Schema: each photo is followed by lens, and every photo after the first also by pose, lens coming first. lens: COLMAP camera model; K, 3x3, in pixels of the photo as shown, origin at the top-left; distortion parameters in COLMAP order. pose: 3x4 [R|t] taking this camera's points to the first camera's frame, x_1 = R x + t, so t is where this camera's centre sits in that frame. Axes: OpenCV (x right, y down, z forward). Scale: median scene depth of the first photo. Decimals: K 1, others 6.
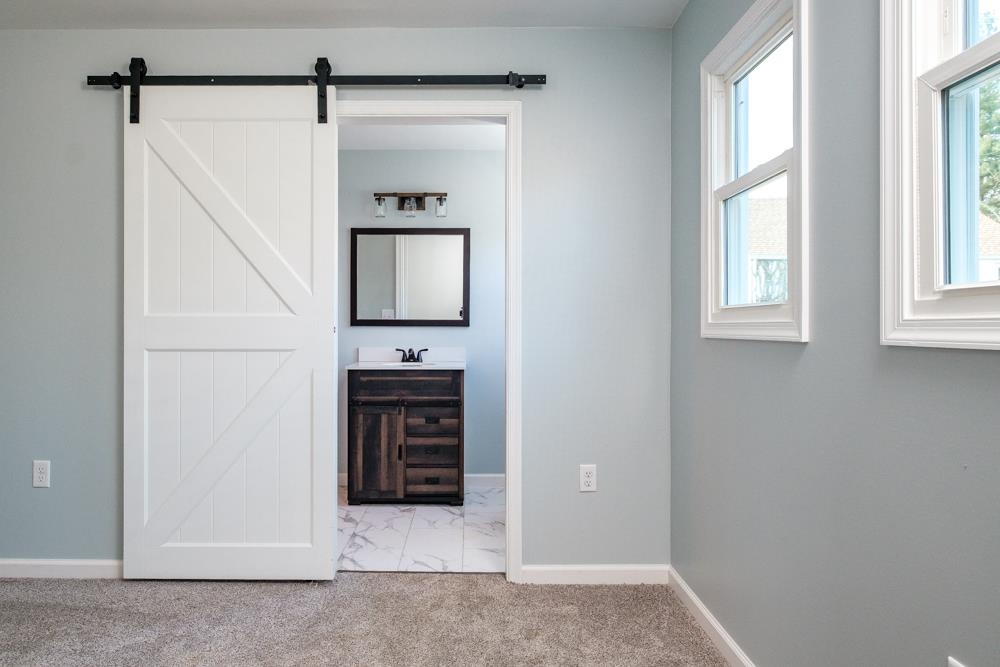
lens RADIAL K [[644.2, 0, 495.0], [0, 644.2, 319.2], [0, 0, 1]] dist [-0.002649, -0.000799]
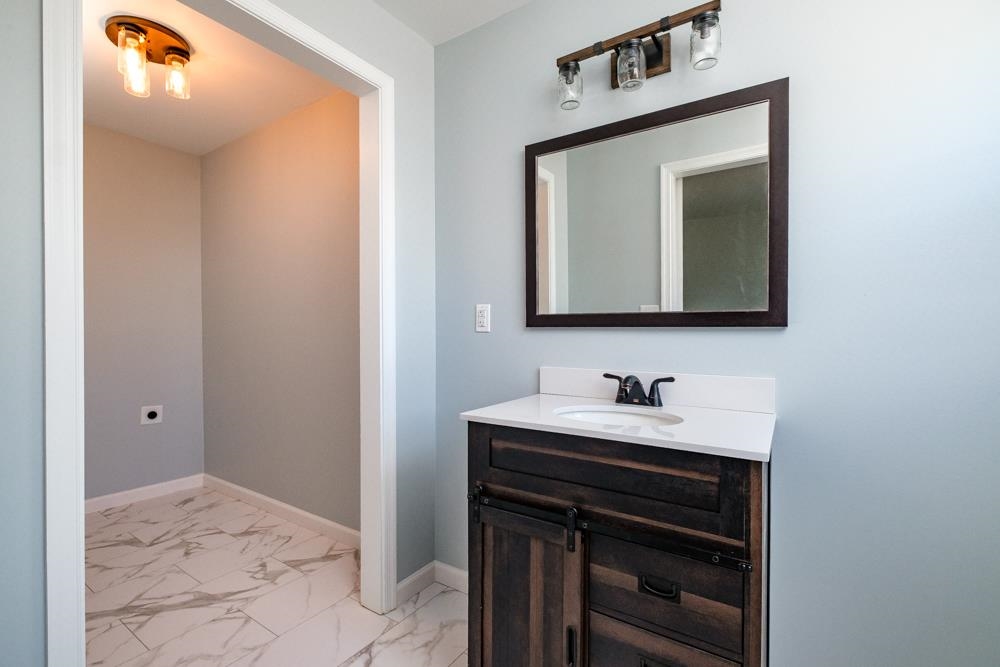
lens RADIAL K [[445.2, 0, 500.0], [0, 445.2, 333.5], [0, 0, 1]] dist [-0.003041, -0.000704]
pose [[0.809419, -0.000349, -0.587232, -0.022809], [0.007831, 0.999917, 0.010200, 0.012587], [0.587180, -0.012855, 0.809355, 0.720928]]
